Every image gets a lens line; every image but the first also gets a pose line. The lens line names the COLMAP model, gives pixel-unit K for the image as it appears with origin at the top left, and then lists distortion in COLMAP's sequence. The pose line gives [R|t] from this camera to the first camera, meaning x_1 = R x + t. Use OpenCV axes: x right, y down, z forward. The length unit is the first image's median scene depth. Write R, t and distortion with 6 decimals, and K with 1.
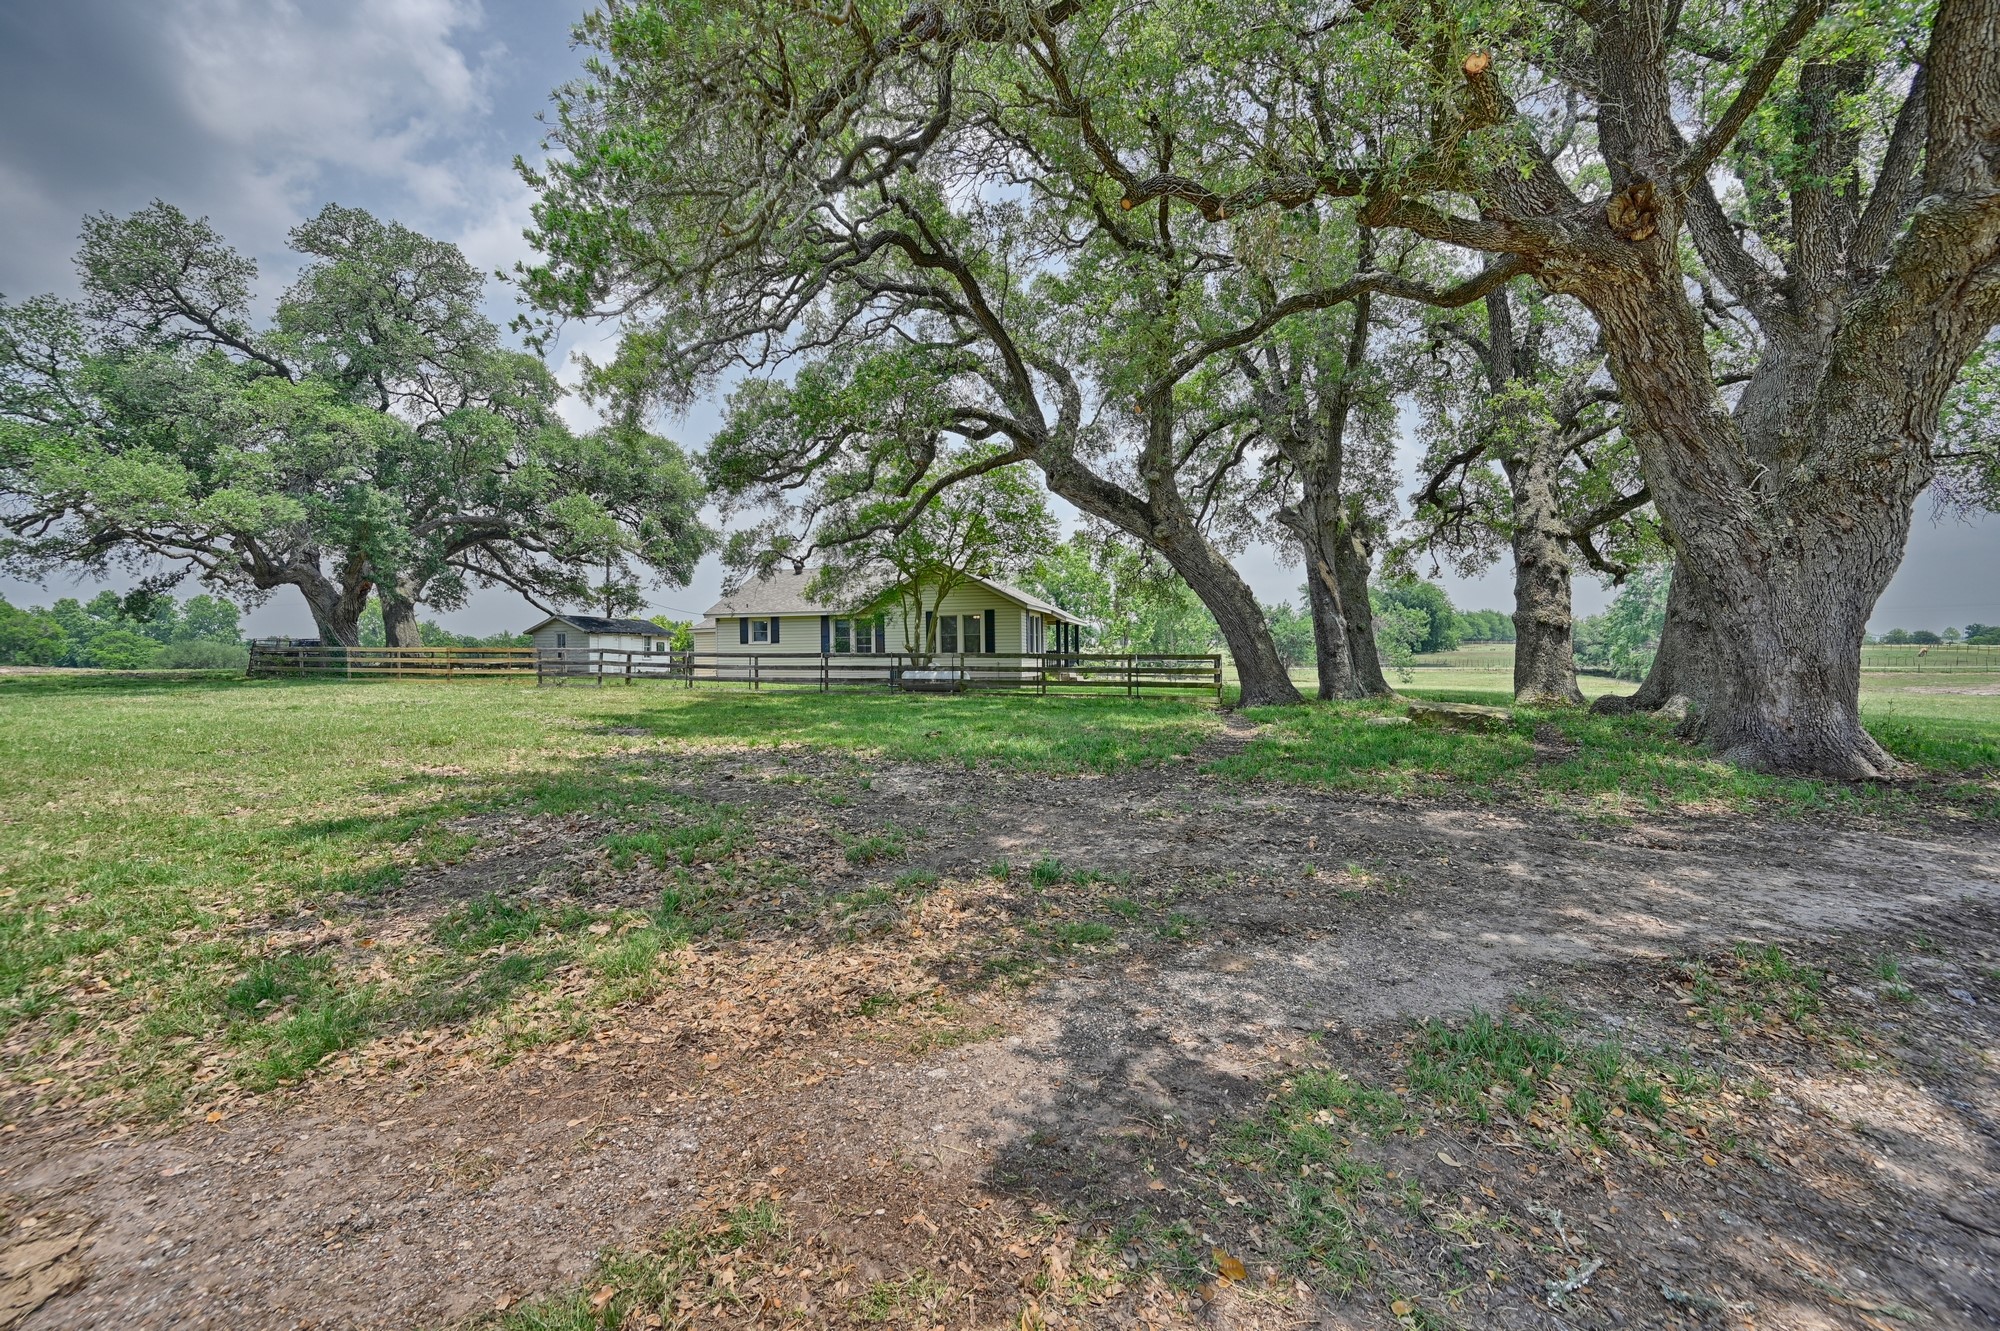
lens RADIAL K [[780.7, 0, 995.6], [0, 780.7, 665.6], [0, 0, 1]] dist [-0.001239, 0.000012]
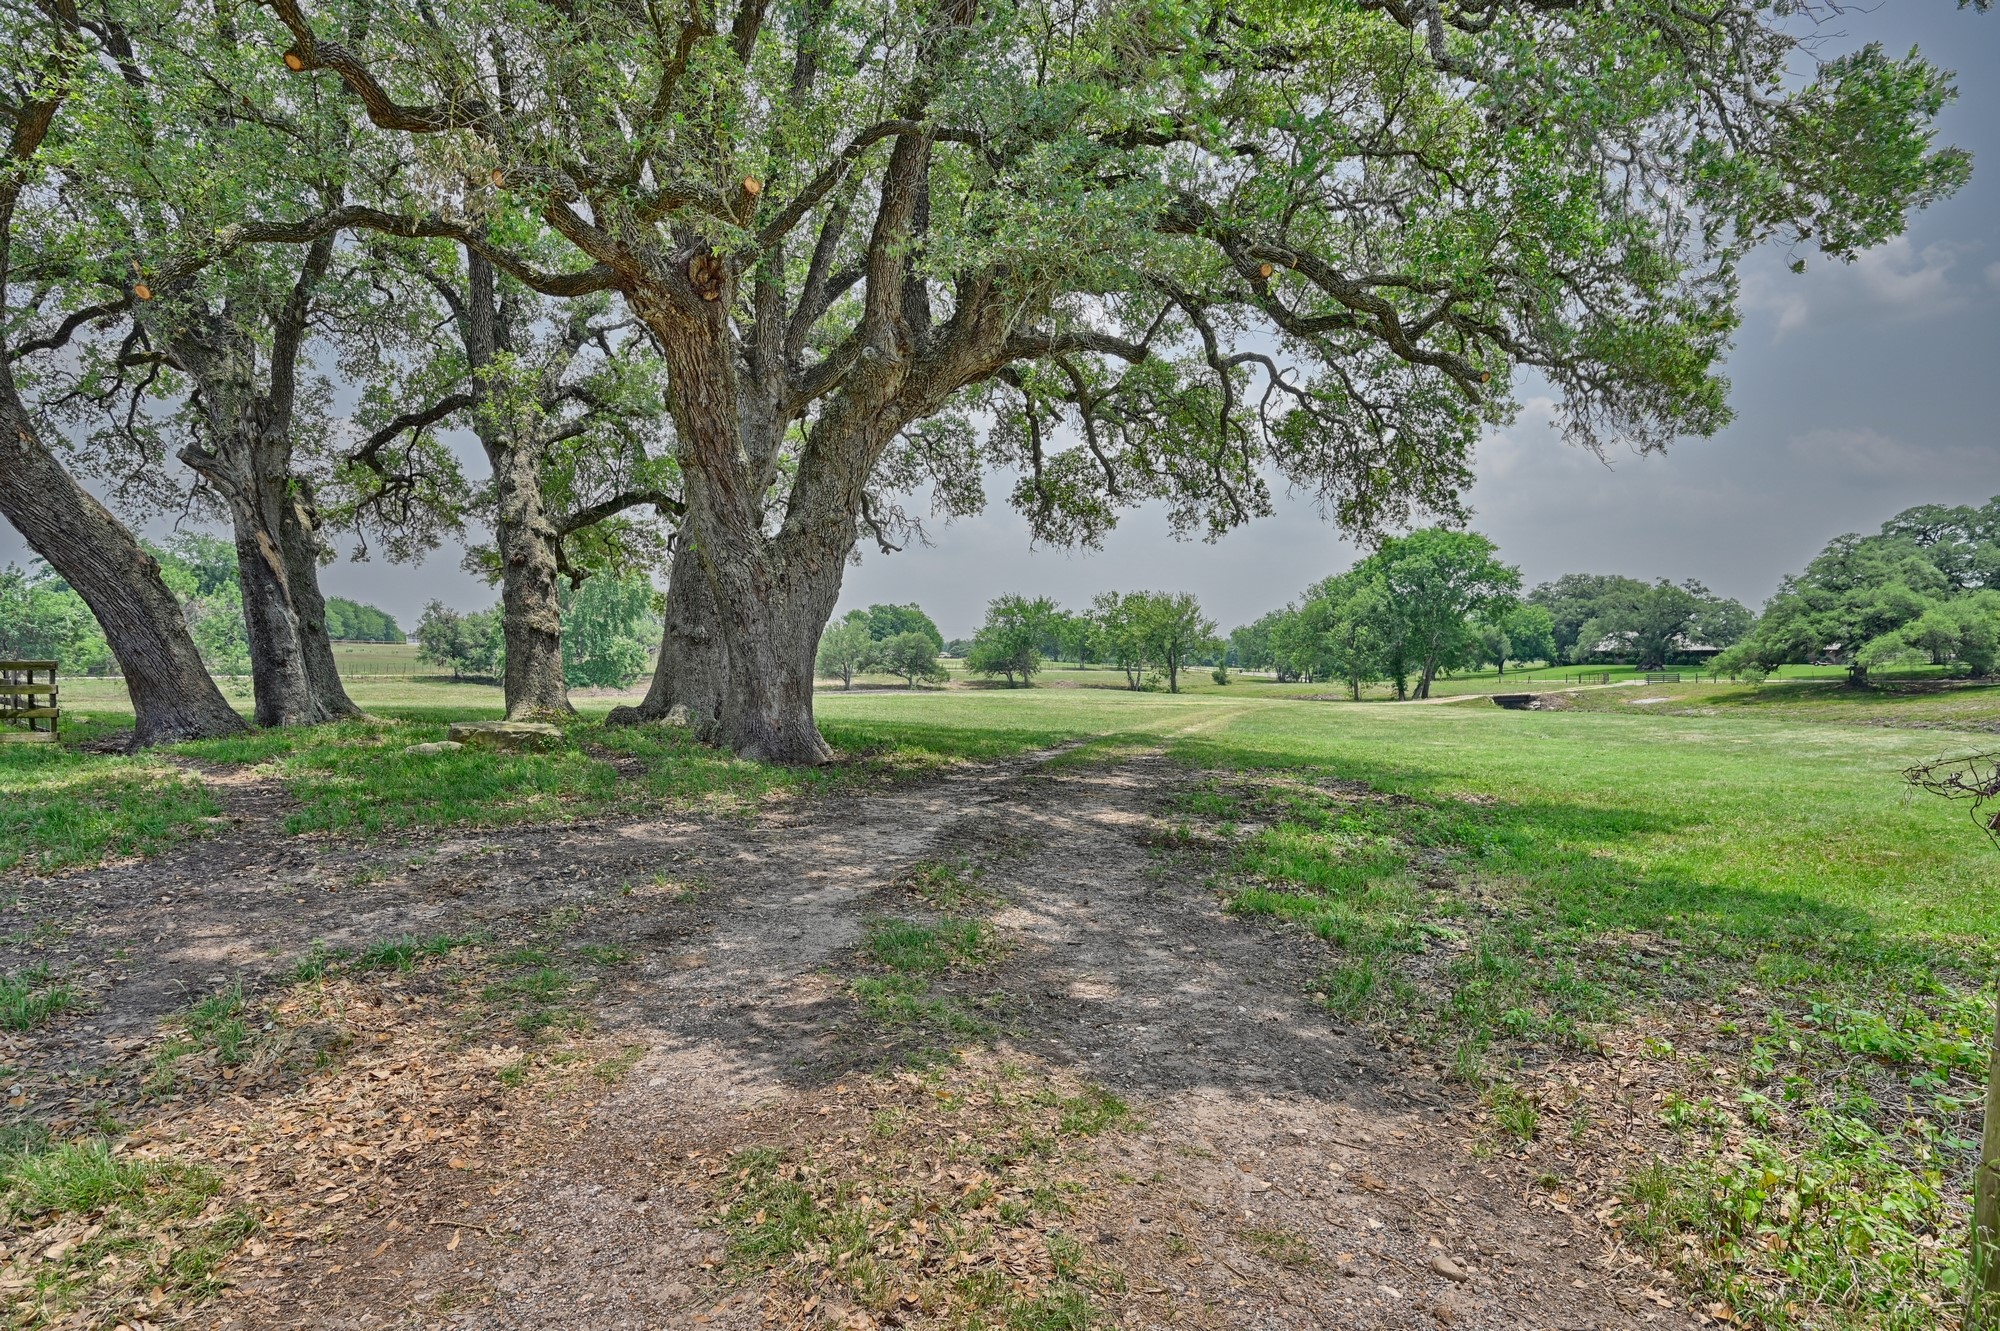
lens RADIAL K [[1022.2, 0, 998.0], [0, 1022.2, 666.6], [0, 0, 1]] dist [0.003293, 0.000247]
pose [[0.431395, 0.000569, 0.902163, -0.140233], [0.004622, 0.999985, -0.002841, -0.005236], [-0.902151, 0.005395, 0.431386, -0.004040]]
